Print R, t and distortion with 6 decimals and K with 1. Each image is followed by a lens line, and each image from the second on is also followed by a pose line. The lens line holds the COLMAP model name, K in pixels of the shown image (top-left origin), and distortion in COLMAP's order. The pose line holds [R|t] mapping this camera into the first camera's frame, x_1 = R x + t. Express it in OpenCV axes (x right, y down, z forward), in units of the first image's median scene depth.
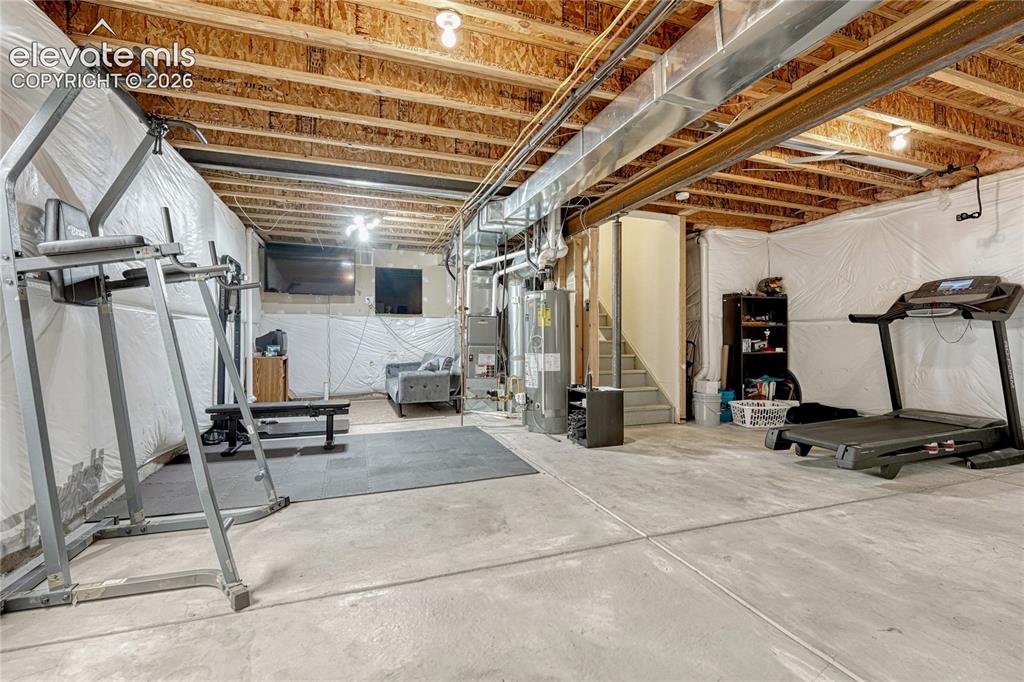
lens RADIAL K [[437.4, 0, 508.5], [0, 437.4, 336.1], [0, 0, 1]] dist [-0.003423, -0.000165]
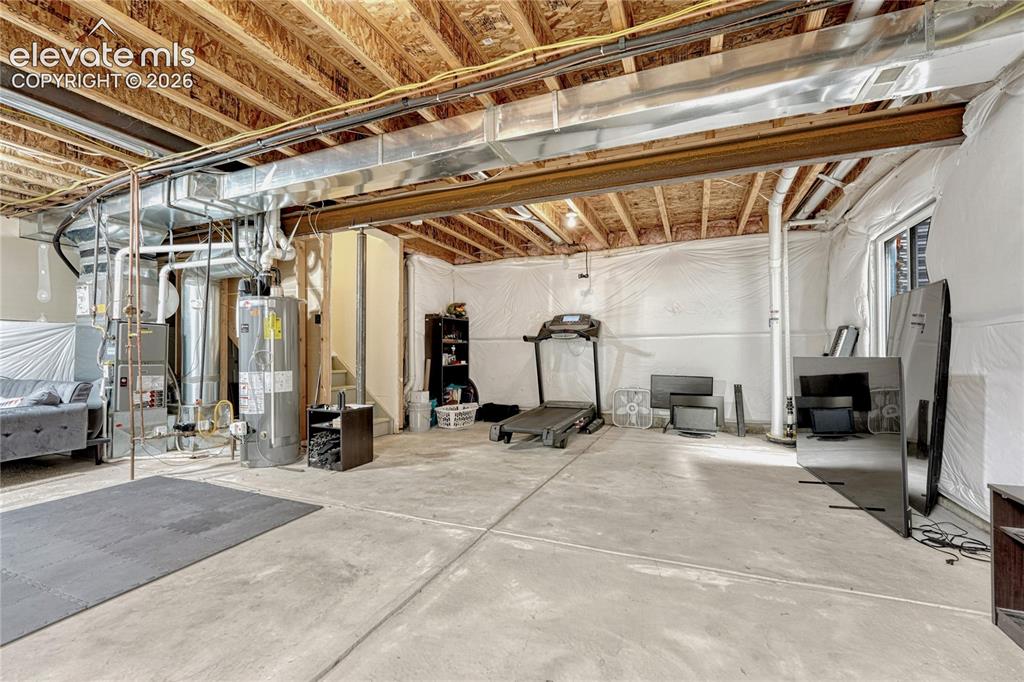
lens RADIAL K [[433.7, 0, 511.9], [0, 433.7, 352.2], [0, 0, 1]] dist [0.000215, 0.000123]
pose [[0.675365, -0.000499, 0.737483, -0.240367], [-0.001957, 0.999995, 0.002469, -0.000765], [-0.737481, -0.003111, 0.675361, 0.103237]]
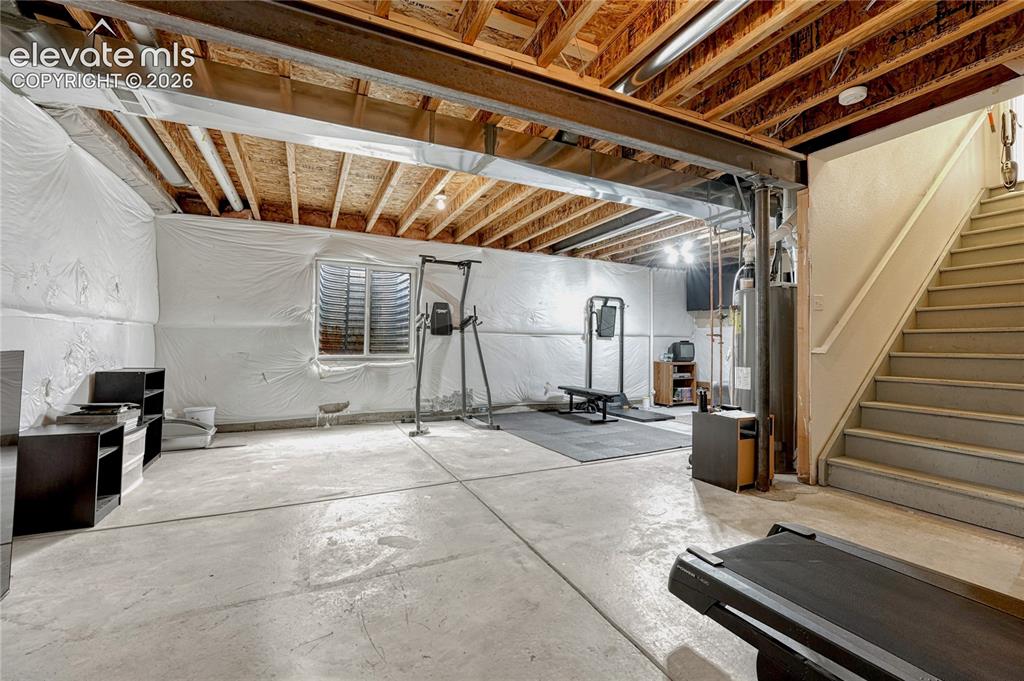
lens RADIAL K [[428.2, 0, 501.7], [0, 428.2, 337.2], [0, 0, 1]] dist [-0.001238, -0.000219]
pose [[0.088408, -0.022126, -0.995839, 0.919355], [-0.000395, 0.999752, -0.022248, 0.001658], [0.996084, 0.002360, 0.088377, 0.520561]]
